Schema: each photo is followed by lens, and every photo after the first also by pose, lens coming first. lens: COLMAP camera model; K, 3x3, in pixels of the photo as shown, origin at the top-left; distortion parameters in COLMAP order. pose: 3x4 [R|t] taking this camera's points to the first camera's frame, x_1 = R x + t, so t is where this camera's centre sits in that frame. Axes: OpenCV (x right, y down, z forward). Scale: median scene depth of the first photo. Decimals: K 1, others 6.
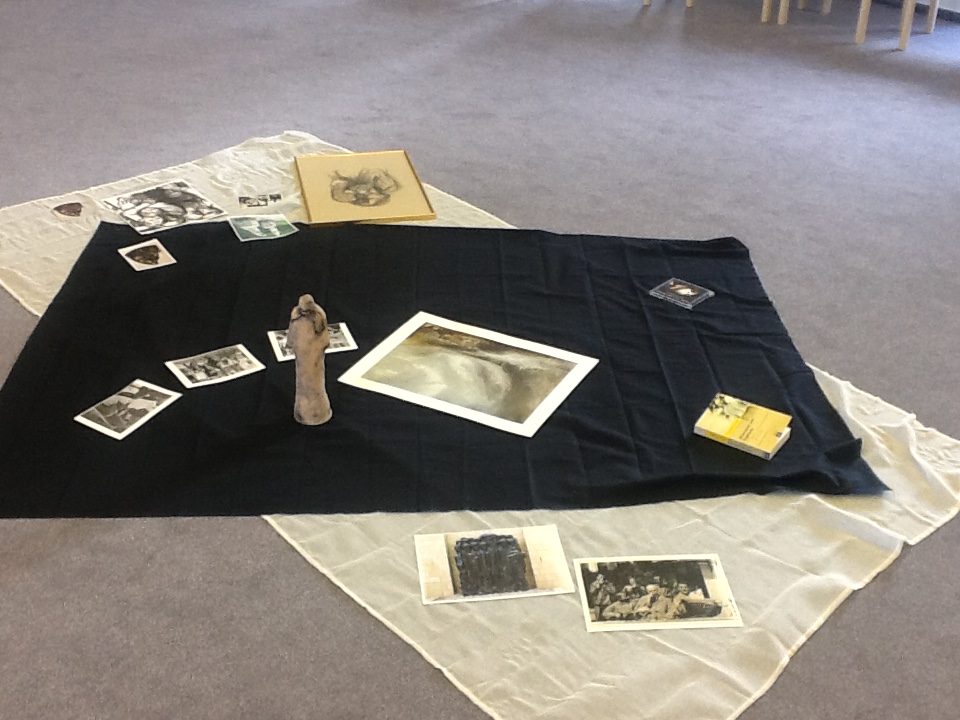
lens RADIAL K [[1206.6, 0, 481.0], [0, 1206.6, 360.2], [0, 0, 1]] dist [-0.034879, 0.000000]
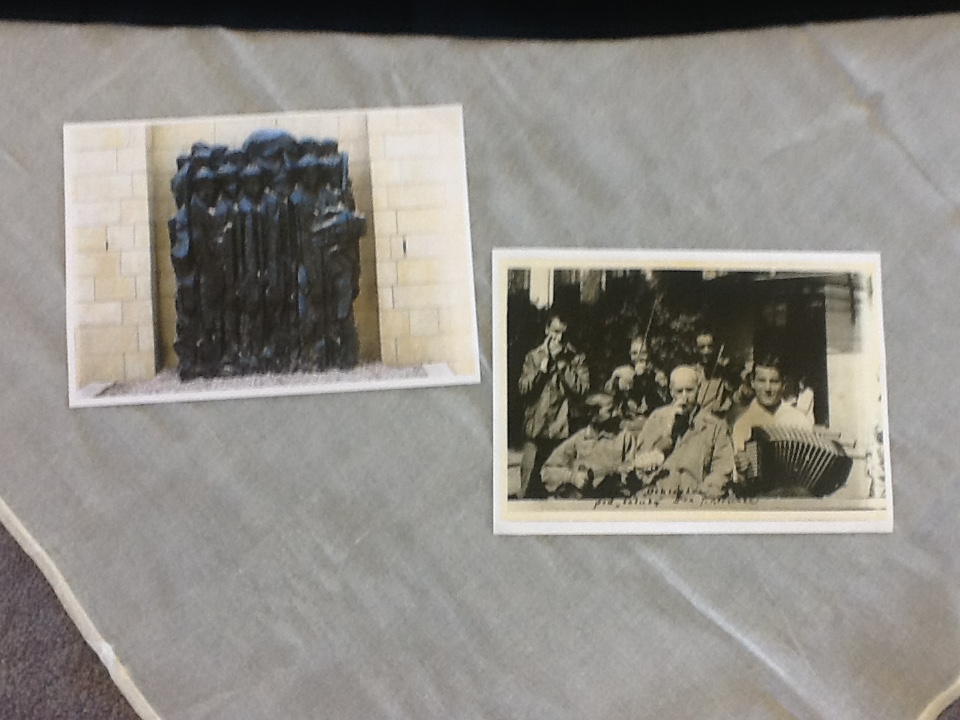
lens RADIAL K [[1206.6, 0, 478.9], [0, 1206.6, 359.7], [0, 0, 1]] dist [-0.034879, 0.000000]
pose [[0.996850, 0.069031, 0.039046, 0.060940], [-0.073054, 0.607604, 0.790873, -0.107236], [0.030870, -0.791234, 0.610733, 0.757638]]
